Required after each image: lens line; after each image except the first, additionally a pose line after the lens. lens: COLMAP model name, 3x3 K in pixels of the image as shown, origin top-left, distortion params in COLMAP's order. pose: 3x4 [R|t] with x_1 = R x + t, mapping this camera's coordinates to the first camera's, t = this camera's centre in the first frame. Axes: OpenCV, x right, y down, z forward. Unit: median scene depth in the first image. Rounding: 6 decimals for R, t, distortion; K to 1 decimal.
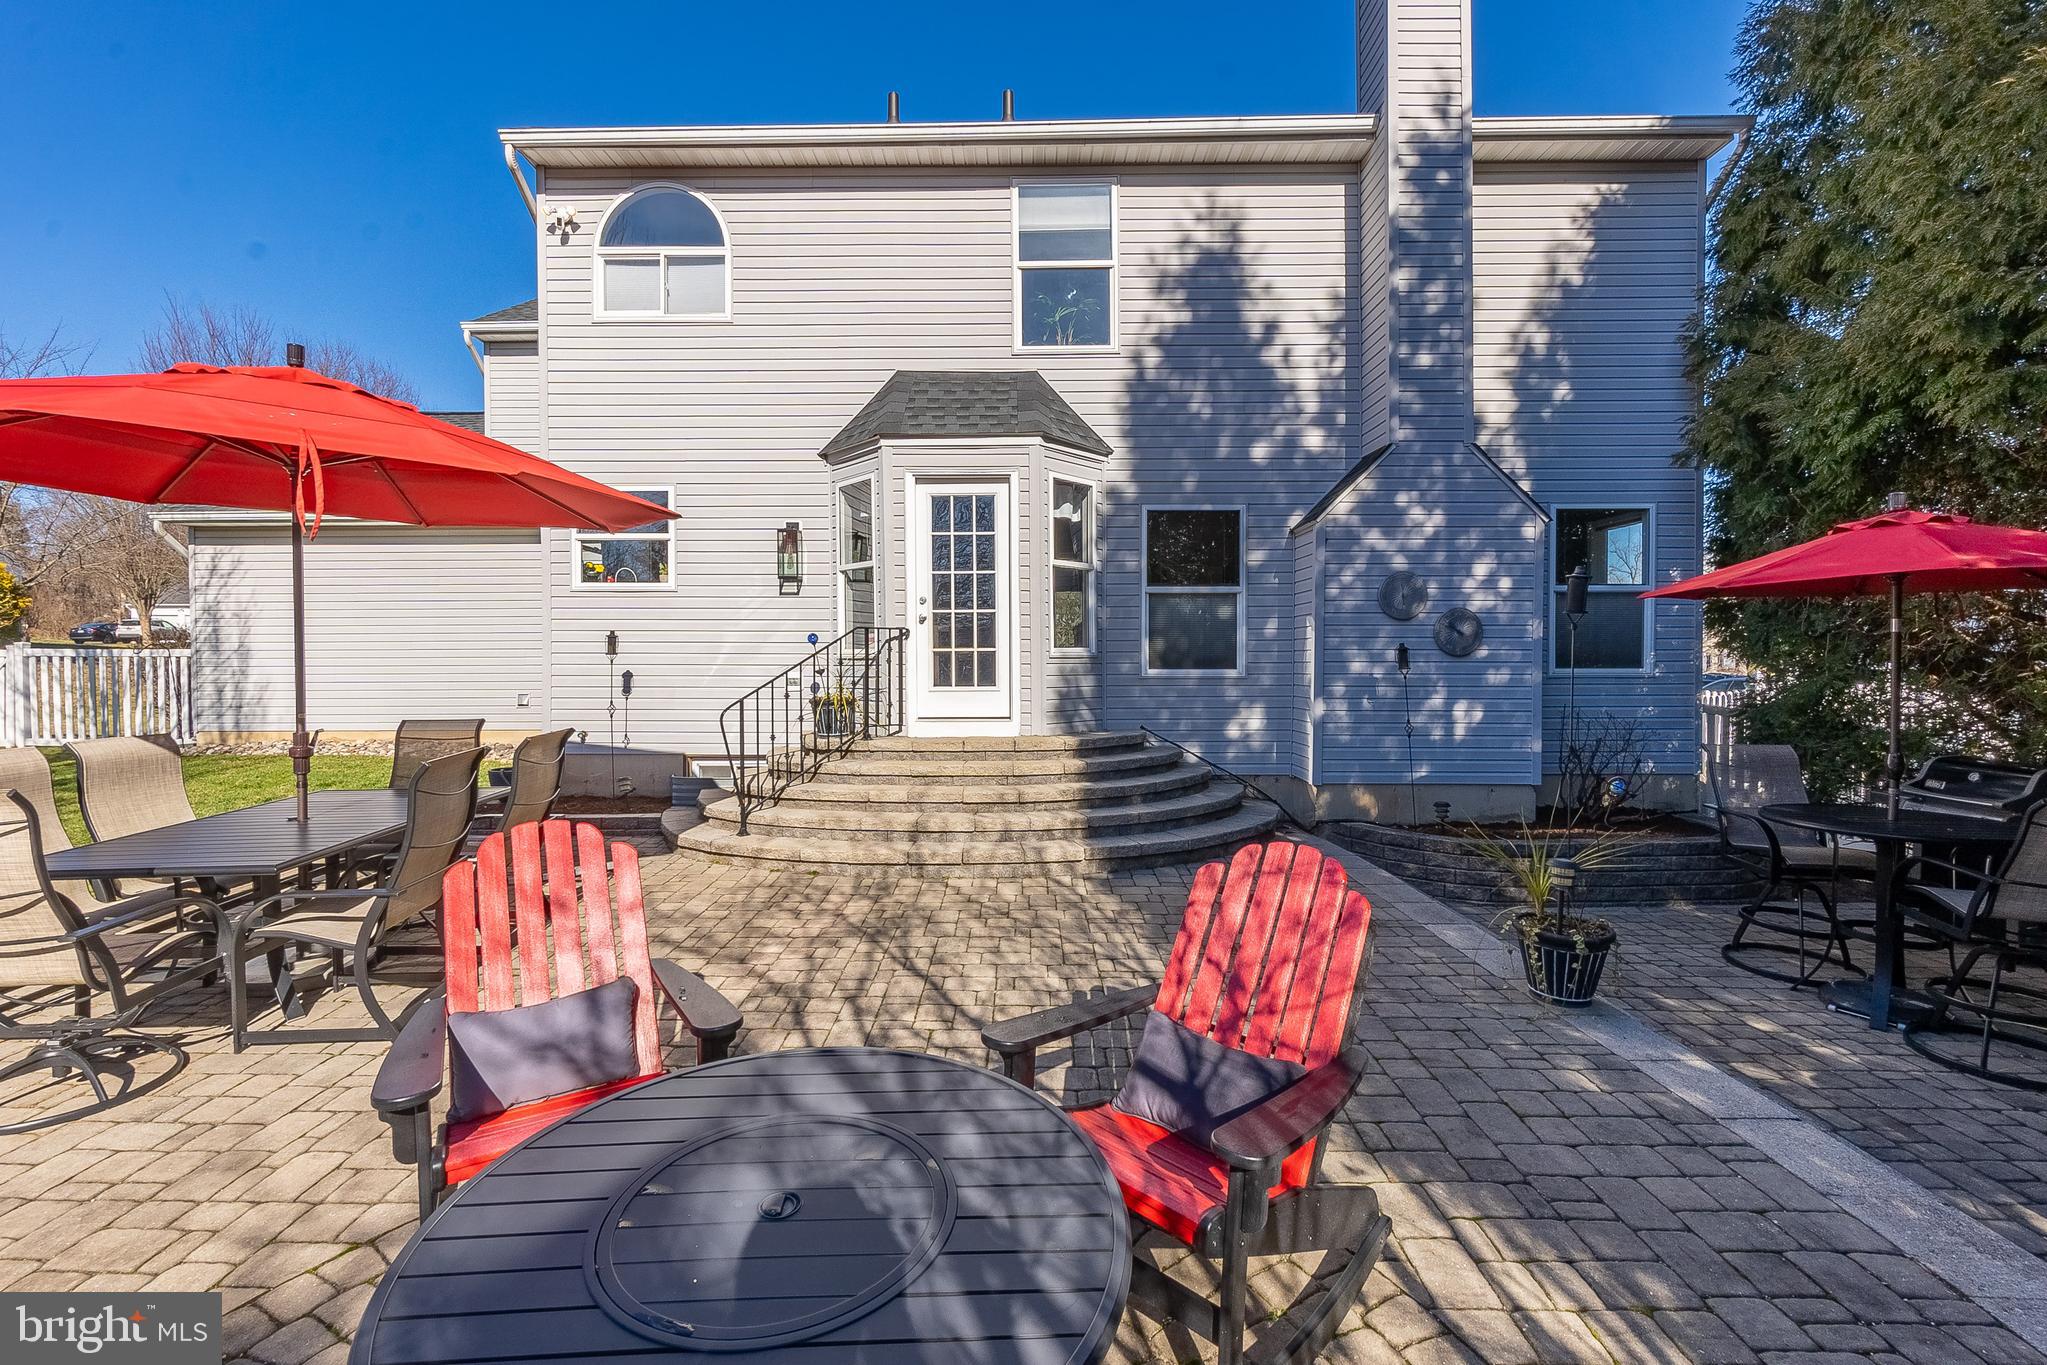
lens RADIAL K [[896.5, 0, 1028.2], [0, 896.5, 667.0], [0, 0, 1]] dist [-0.008722, 0.004439]
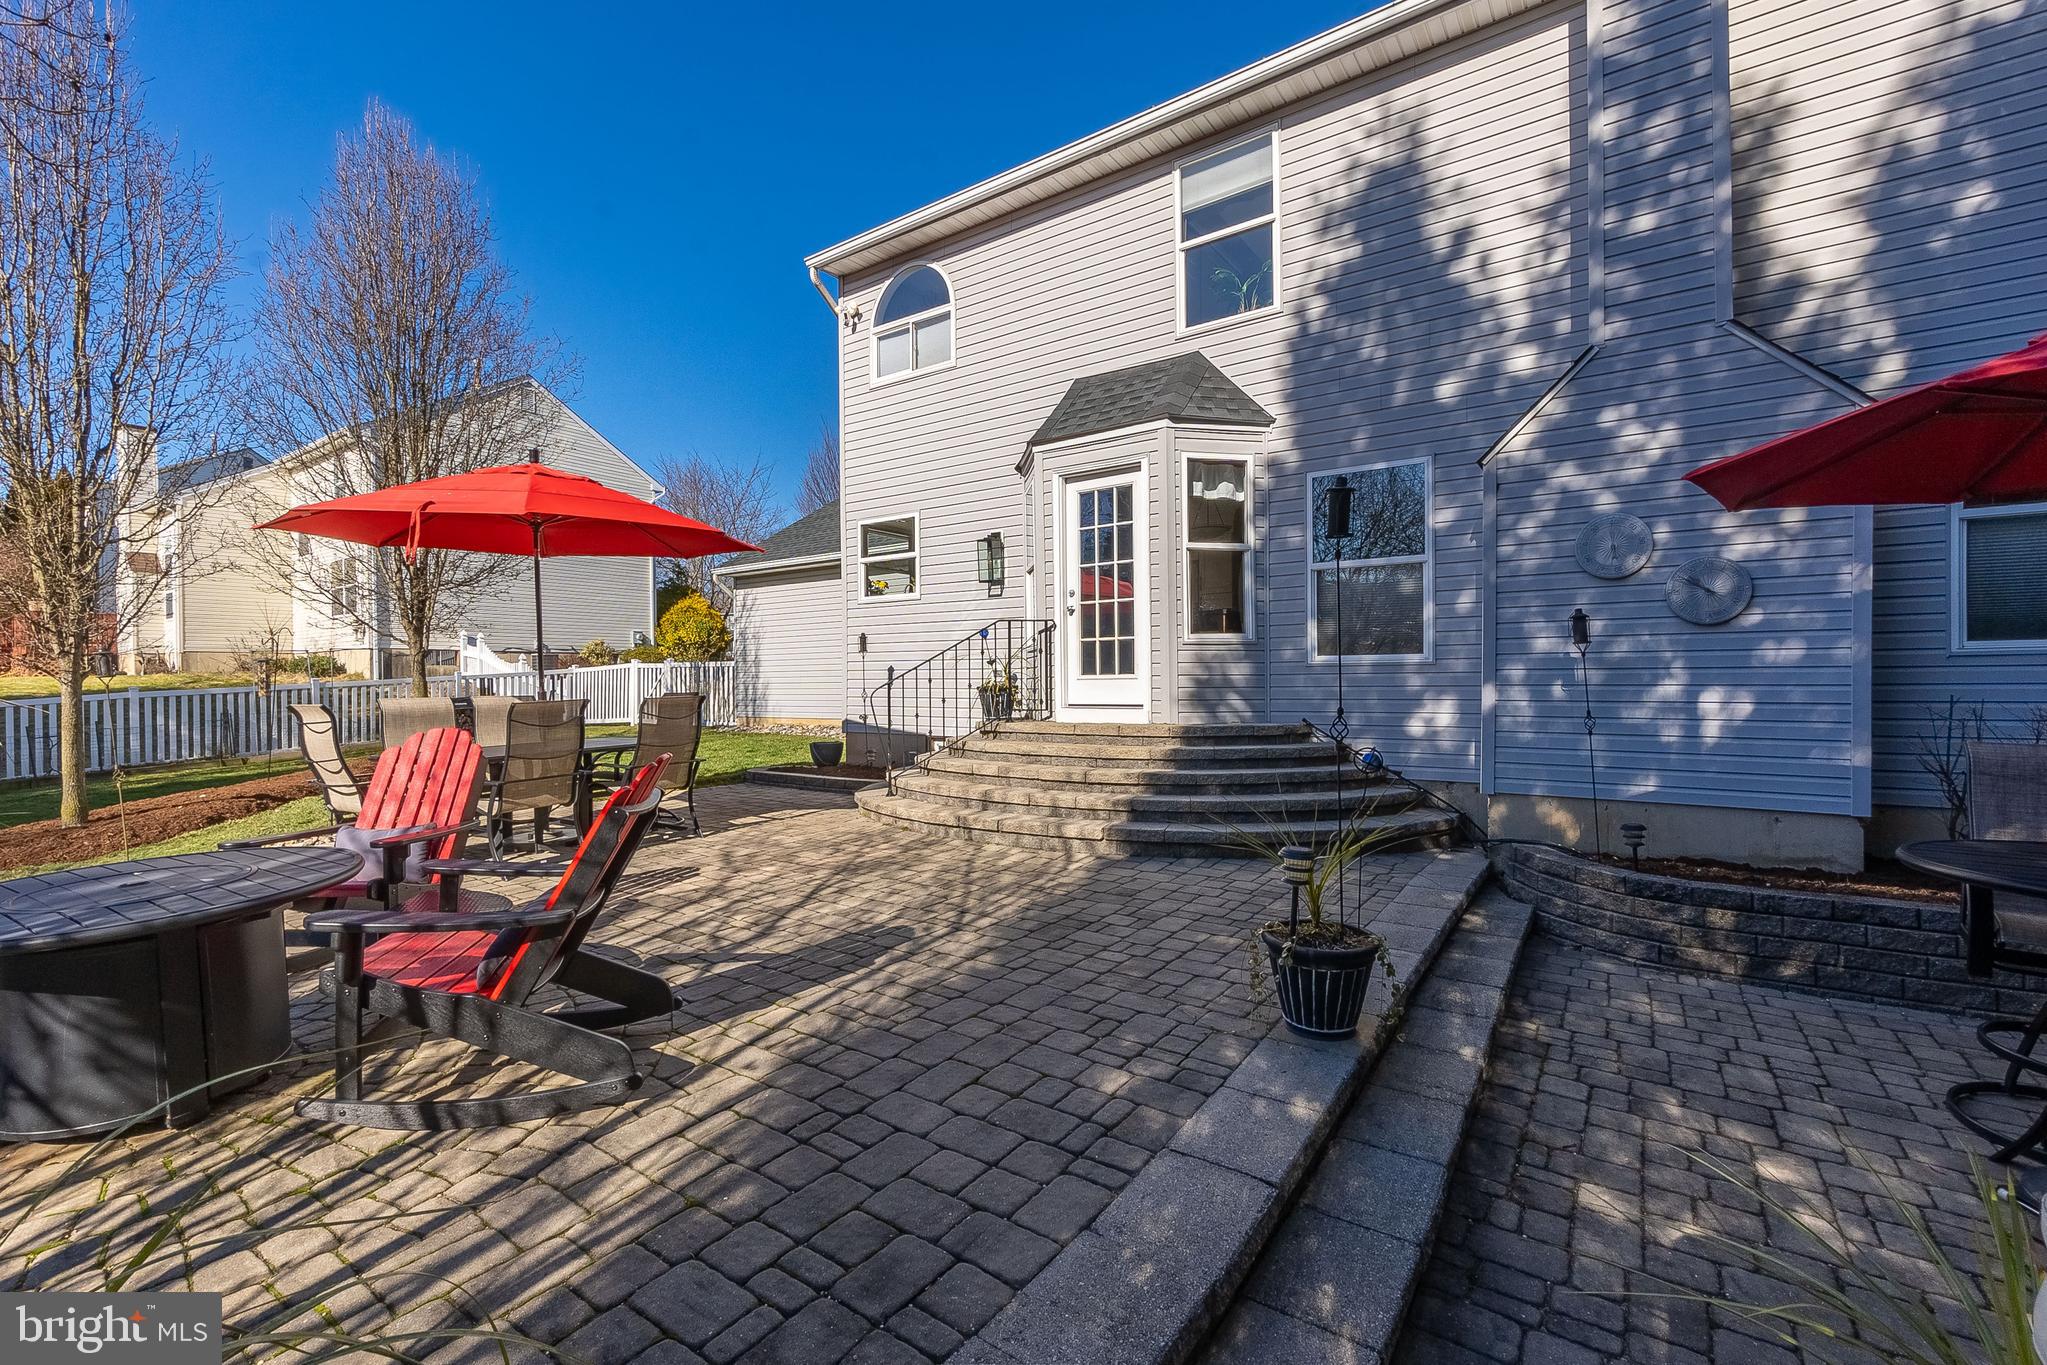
lens RADIAL K [[896.5, 0, 1014.3], [0, 896.5, 680.3], [0, 0, 1]] dist [-0.008722, 0.004439]
pose [[0.813275, -0.005015, -0.581857, 0.435326], [-0.000004, 0.999963, -0.008626, 0.036886], [0.581879, 0.007018, 0.813245, 0.104412]]
